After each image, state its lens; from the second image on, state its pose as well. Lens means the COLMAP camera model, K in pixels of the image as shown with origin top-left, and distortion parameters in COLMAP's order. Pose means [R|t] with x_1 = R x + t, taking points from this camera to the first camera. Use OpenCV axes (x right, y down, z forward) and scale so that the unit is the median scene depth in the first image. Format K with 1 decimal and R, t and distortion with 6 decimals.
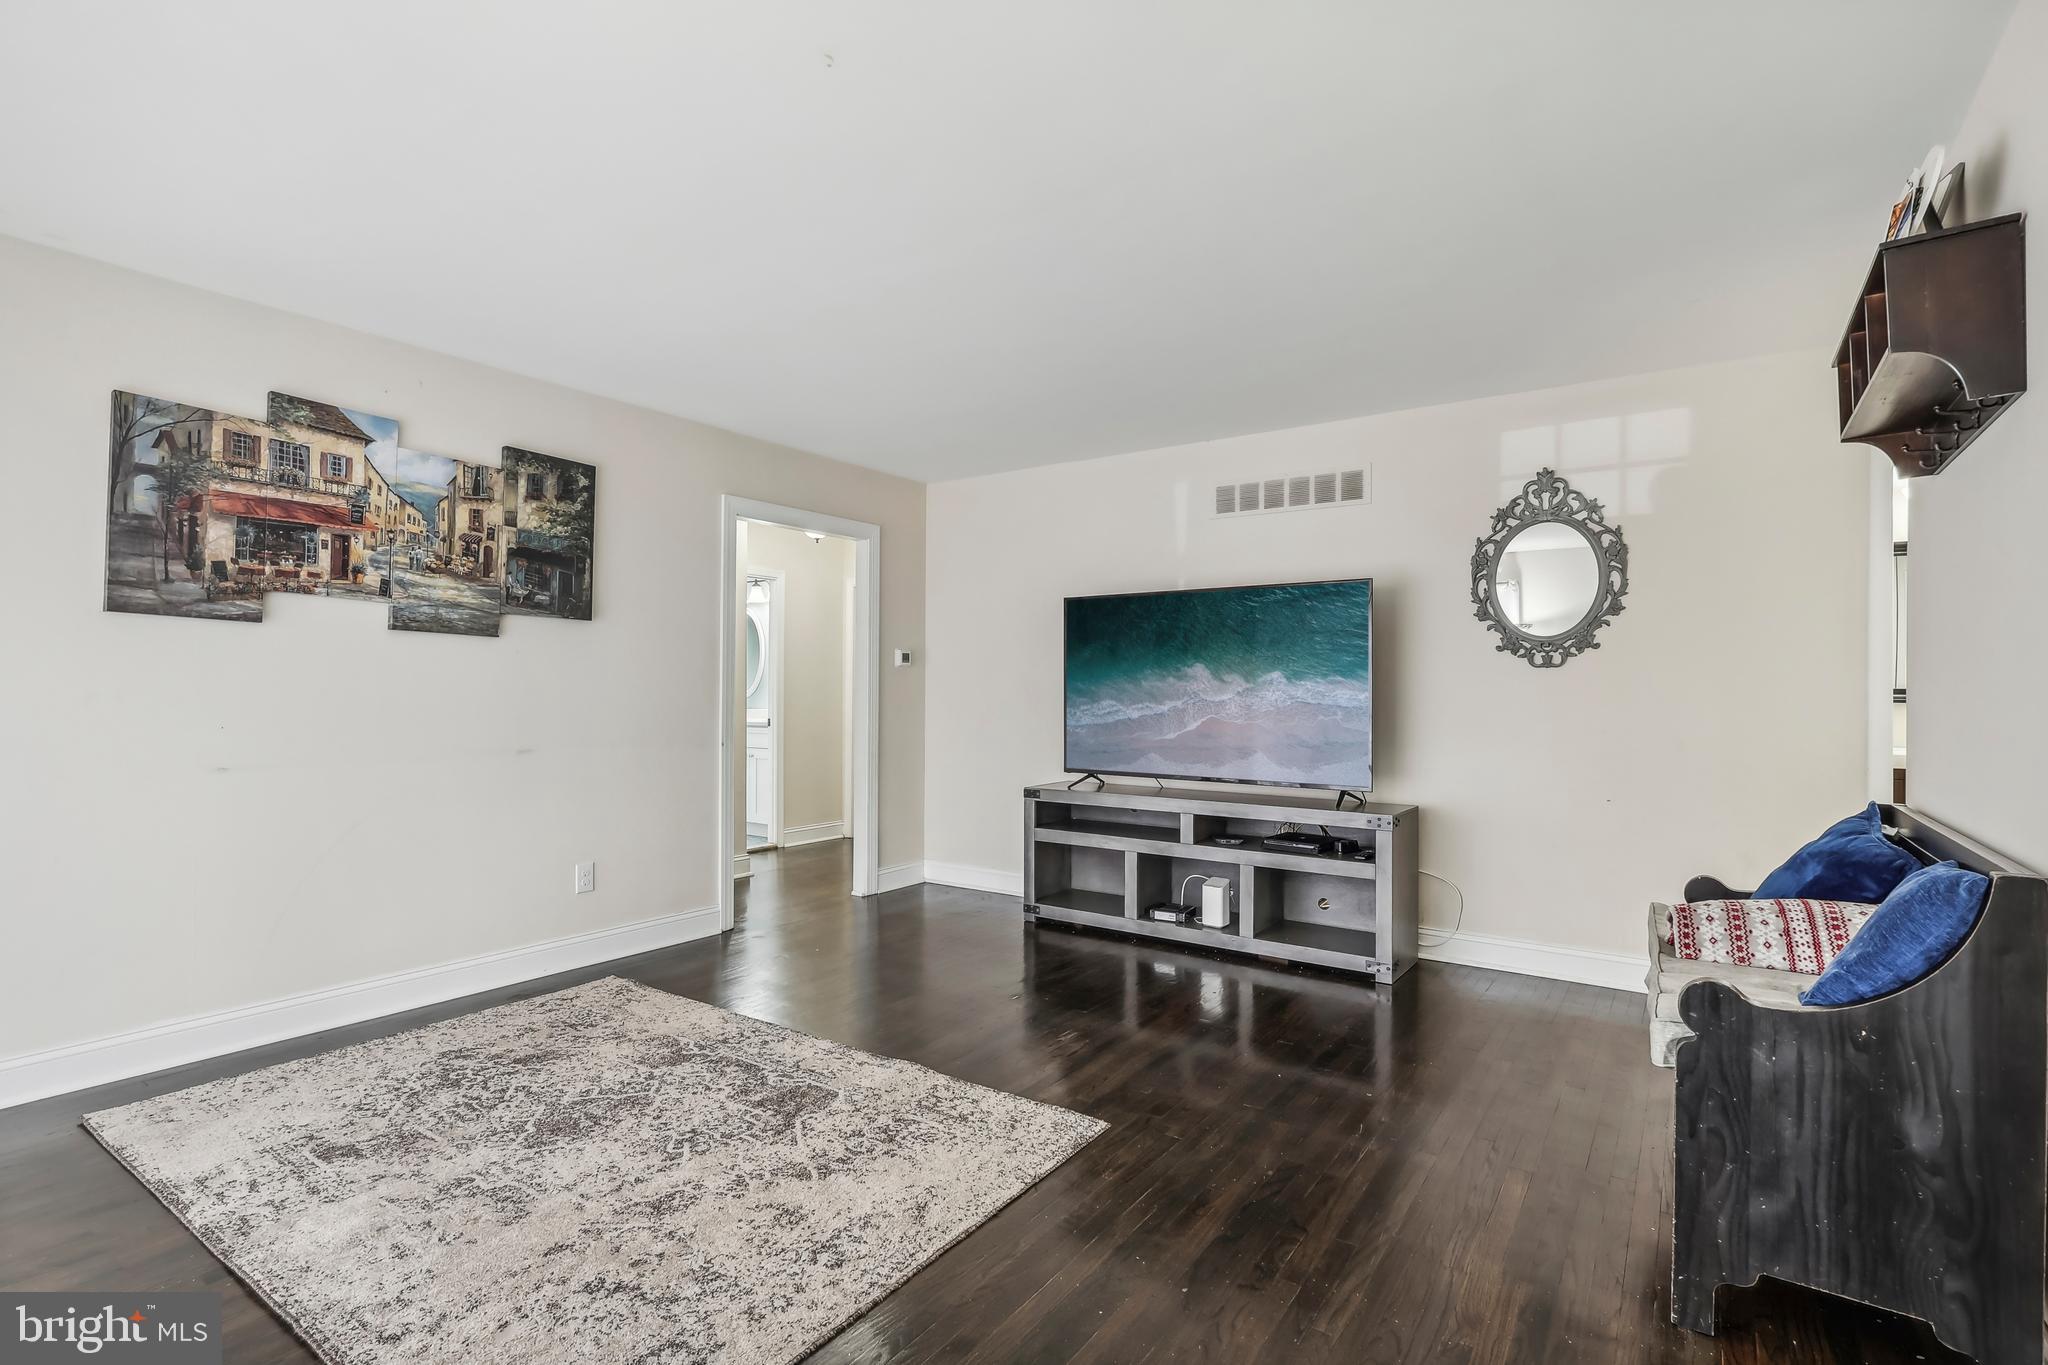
lens RADIAL K [[973.6, 0, 1020.2], [0, 973.6, 693.7], [0, 0, 1]] dist [-0.003059, 0.001131]
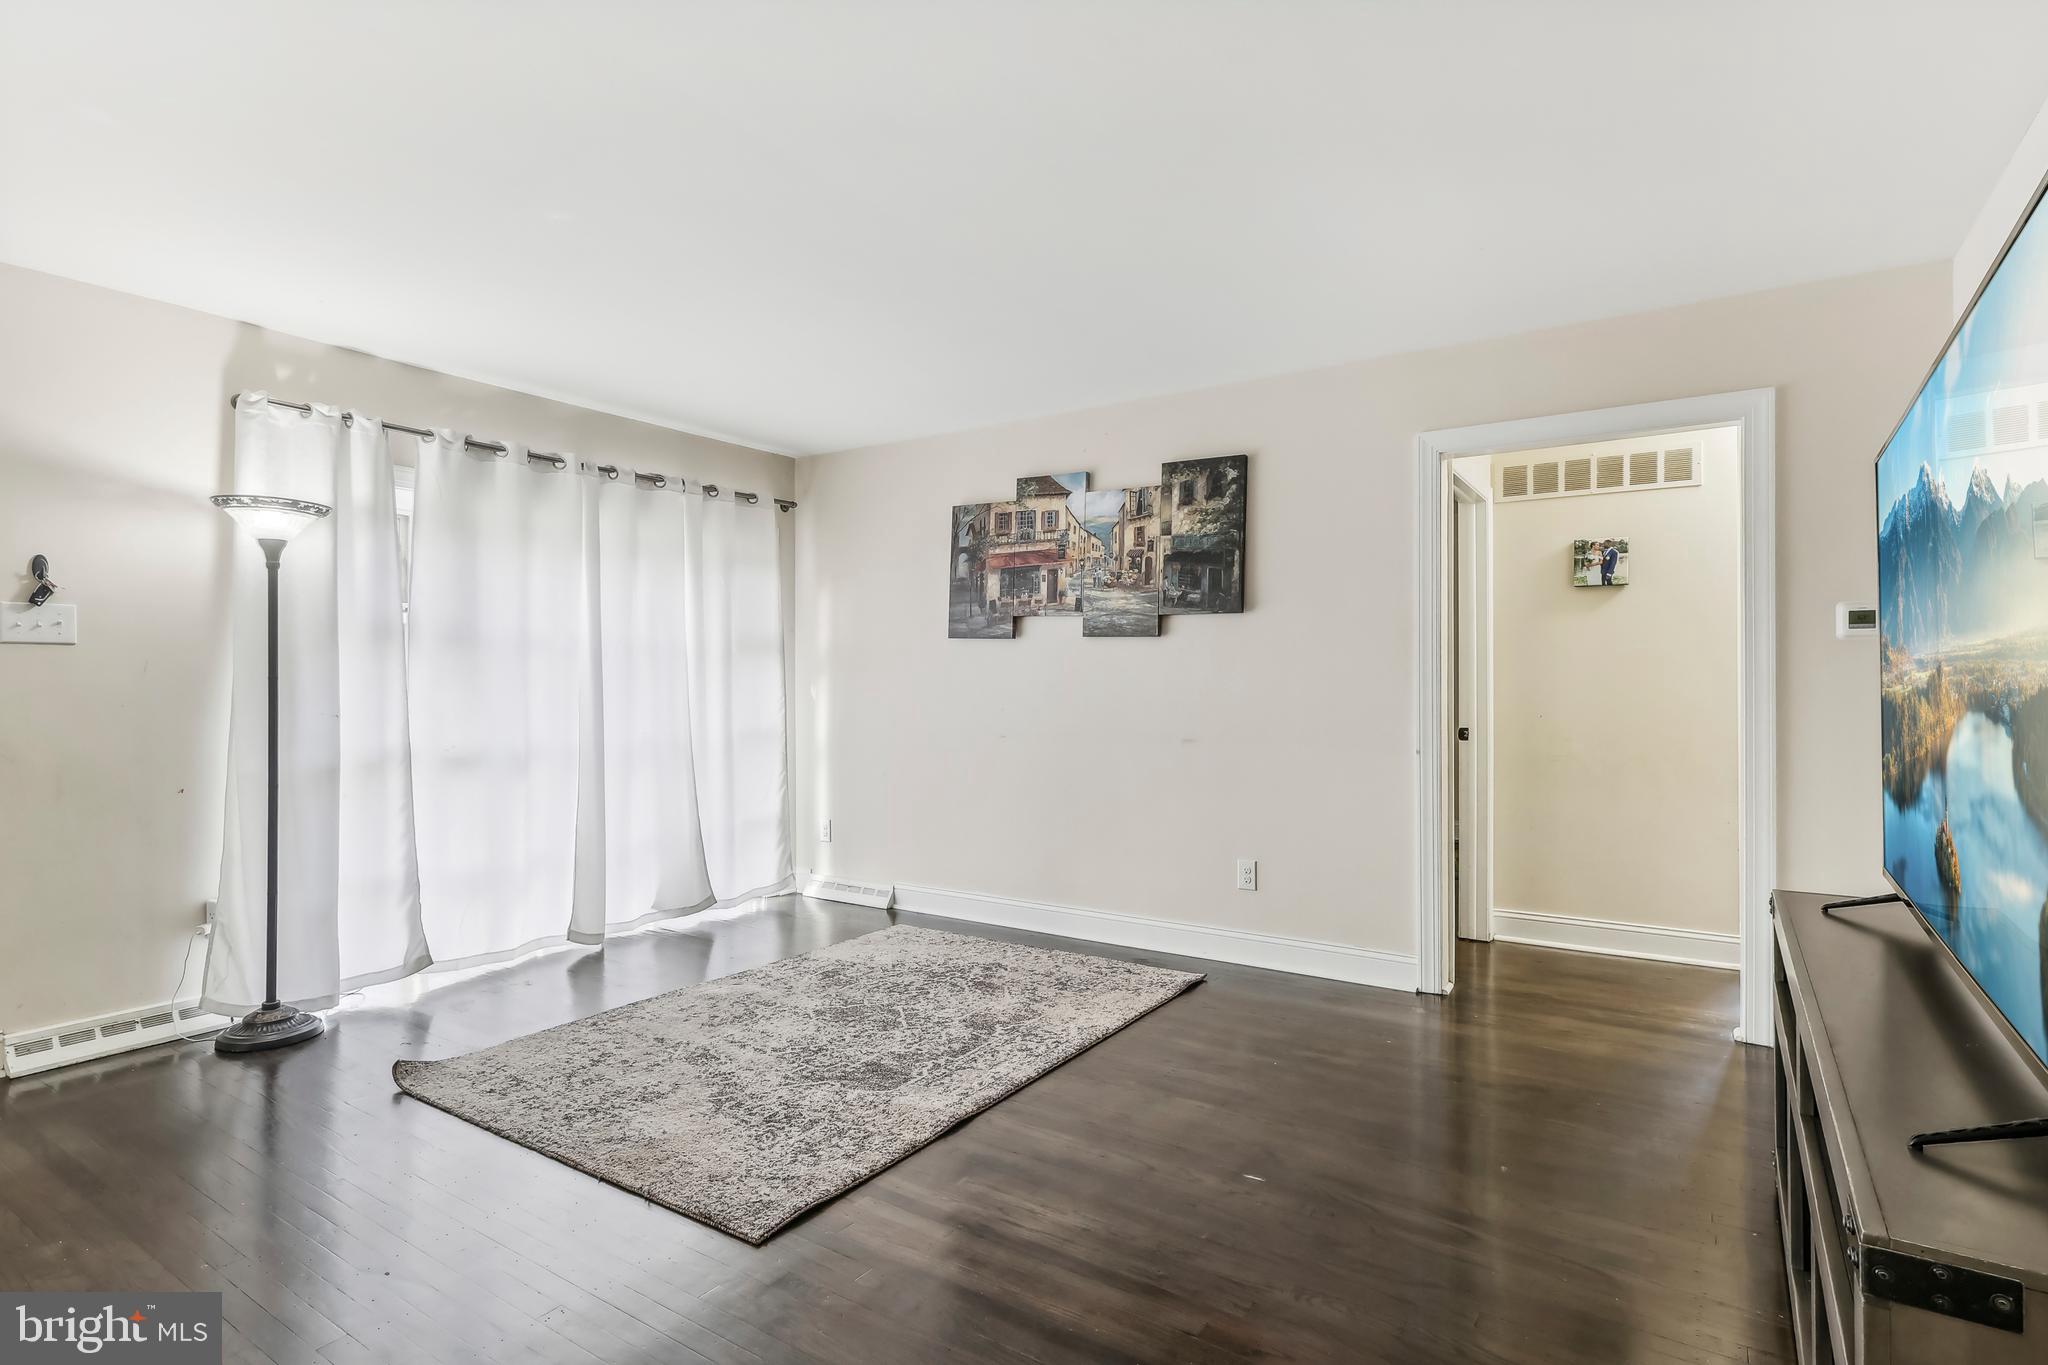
lens RADIAL K [[1013.0, 0, 1019.6], [0, 1013.0, 681.4], [0, 0, 1]] dist [0.001276, -0.002176]
pose [[0.021369, -0.004613, -0.999761, 0.745079], [-0.000747, 0.999989, -0.004630, -0.001433], [0.999771, 0.000845, 0.021365, 0.976914]]
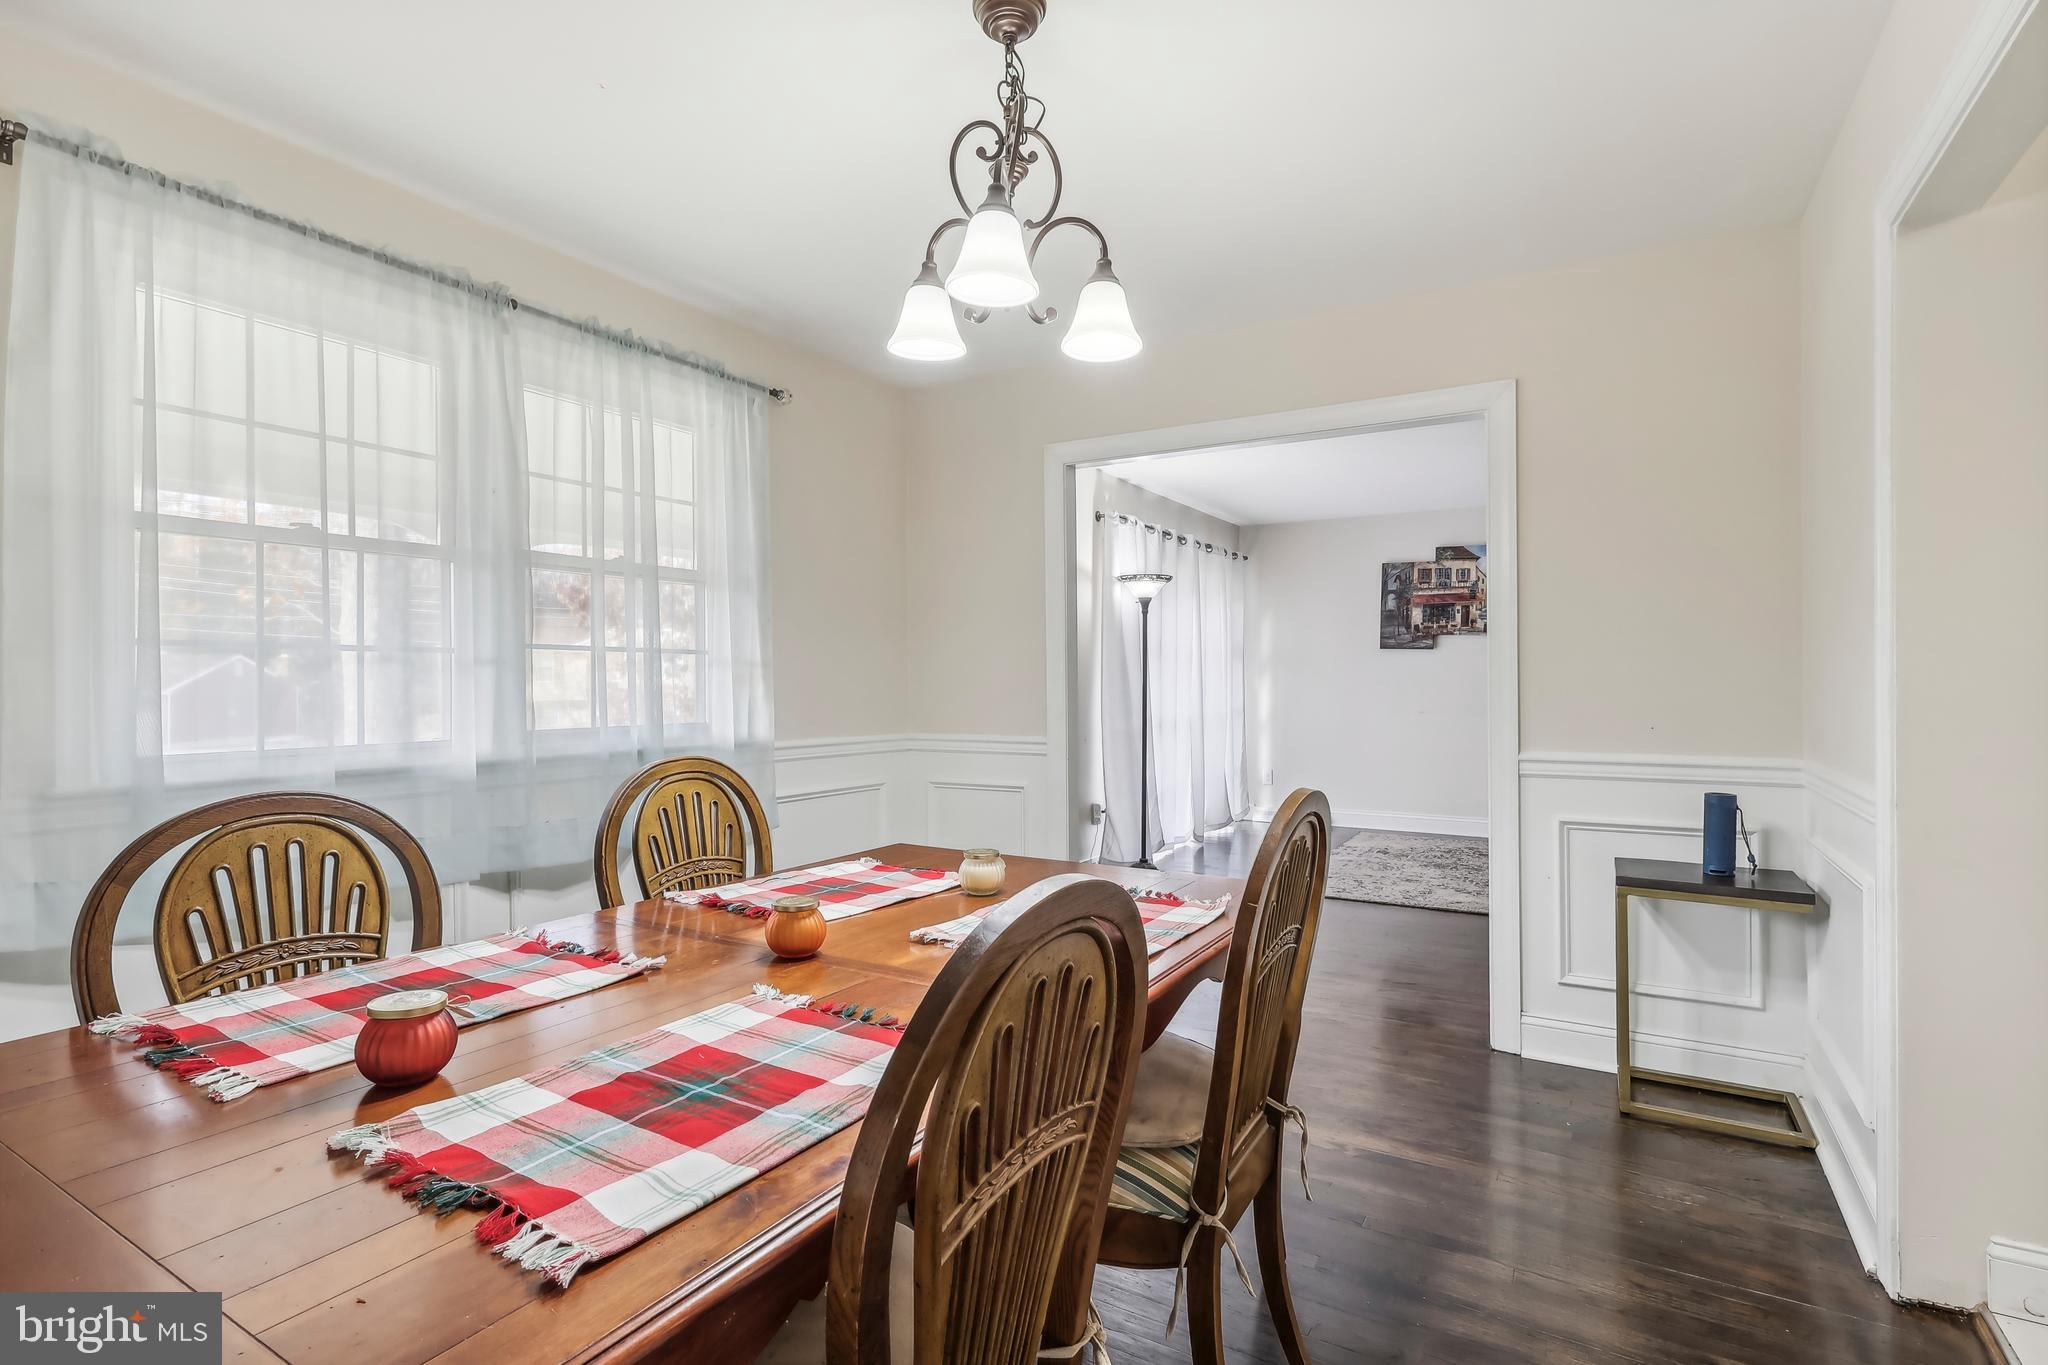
lens RADIAL K [[973.6, 0, 1033.8], [0, 973.6, 687.7], [0, 0, 1]] dist [-0.003059, 0.001131]
pose [[0.078495, -0.001738, -0.996913, 1.435431], [0.003750, 0.999992, -0.001448, 0.017616], [0.996907, -0.003624, 0.078501, -0.120802]]
